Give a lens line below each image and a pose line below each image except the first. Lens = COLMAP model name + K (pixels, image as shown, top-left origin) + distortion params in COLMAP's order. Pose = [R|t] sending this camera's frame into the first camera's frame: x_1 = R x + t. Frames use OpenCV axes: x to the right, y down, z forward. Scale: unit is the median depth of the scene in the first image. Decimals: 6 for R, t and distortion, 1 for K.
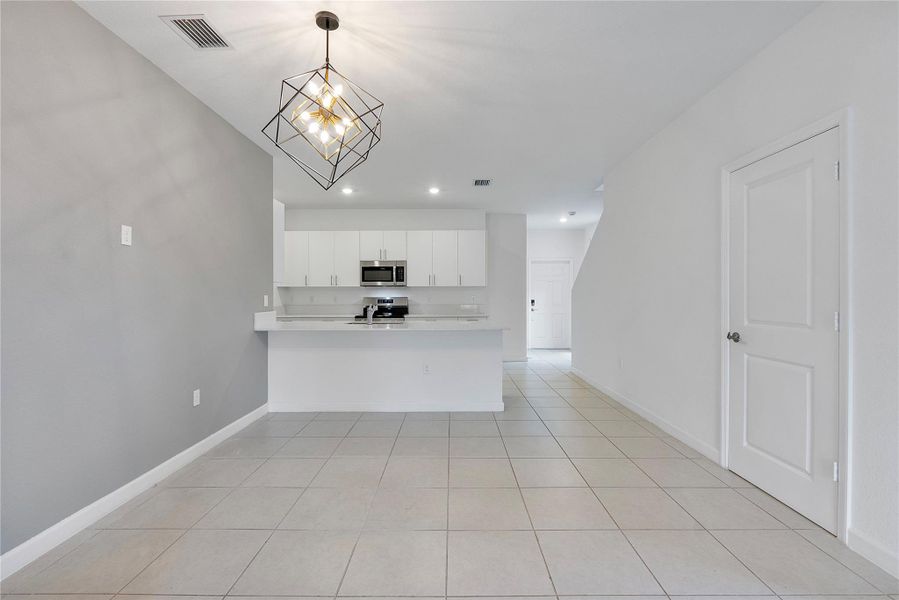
lens RADIAL K [[381.4, 0, 450.2], [0, 381.4, 298.3], [0, 0, 1]] dist [-0.002881, -0.000146]
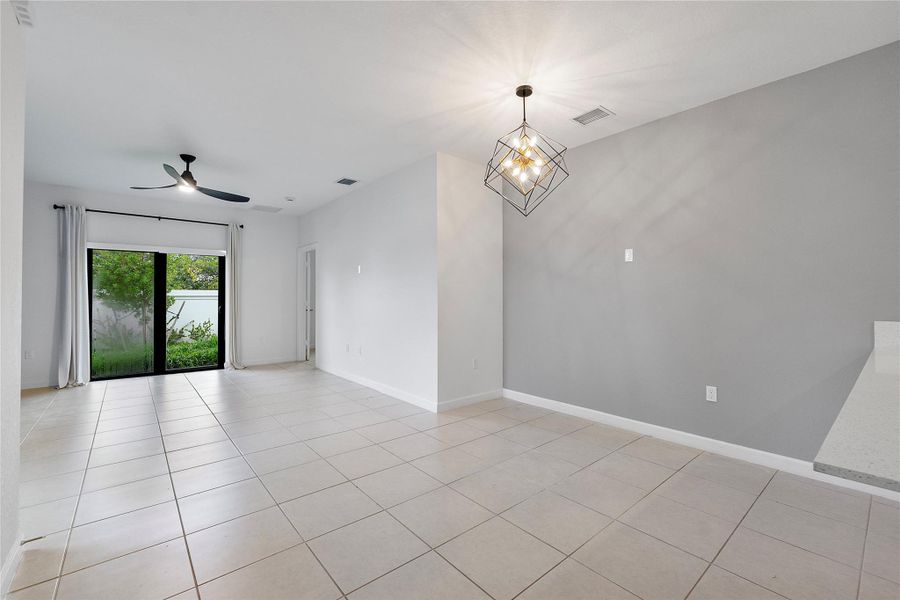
lens RADIAL K [[381.9, 0, 450.7], [0, 381.9, 298.3], [0, 0, 1]] dist [-0.002881, -0.000146]
pose [[-0.757061, 0.004062, -0.653332, 0.247811], [-0.001576, 0.999966, 0.008043, -0.001801], [0.653342, 0.007119, -0.757029, 0.608027]]
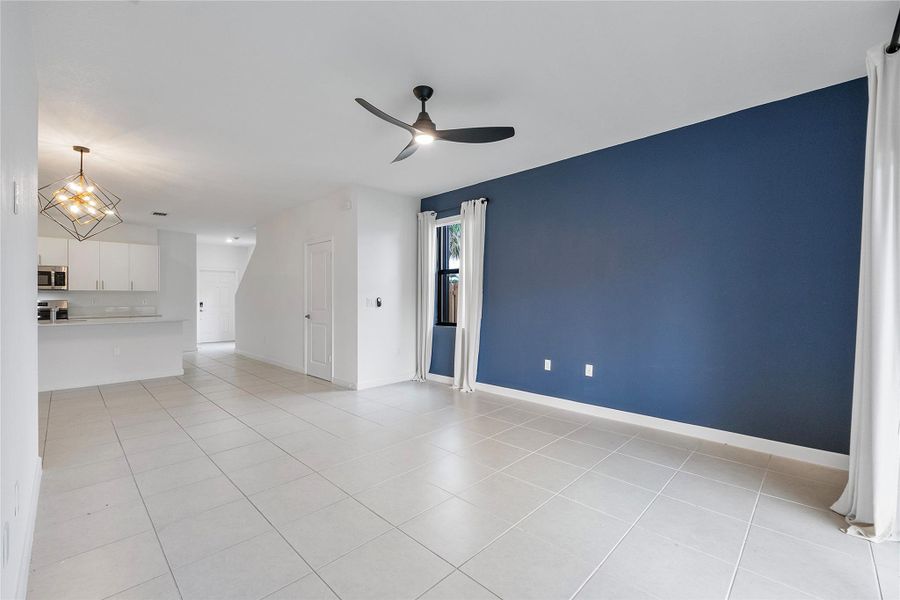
lens RADIAL K [[381.9, 0, 450.7], [0, 381.9, 298.3], [0, 0, 1]] dist [-0.002881, -0.000146]
pose [[0.691580, -0.001028, 0.722299, -0.145205], [0.006256, 0.999970, -0.004566, 0.002609], [-0.722273, 0.007676, 0.691566, -0.534650]]
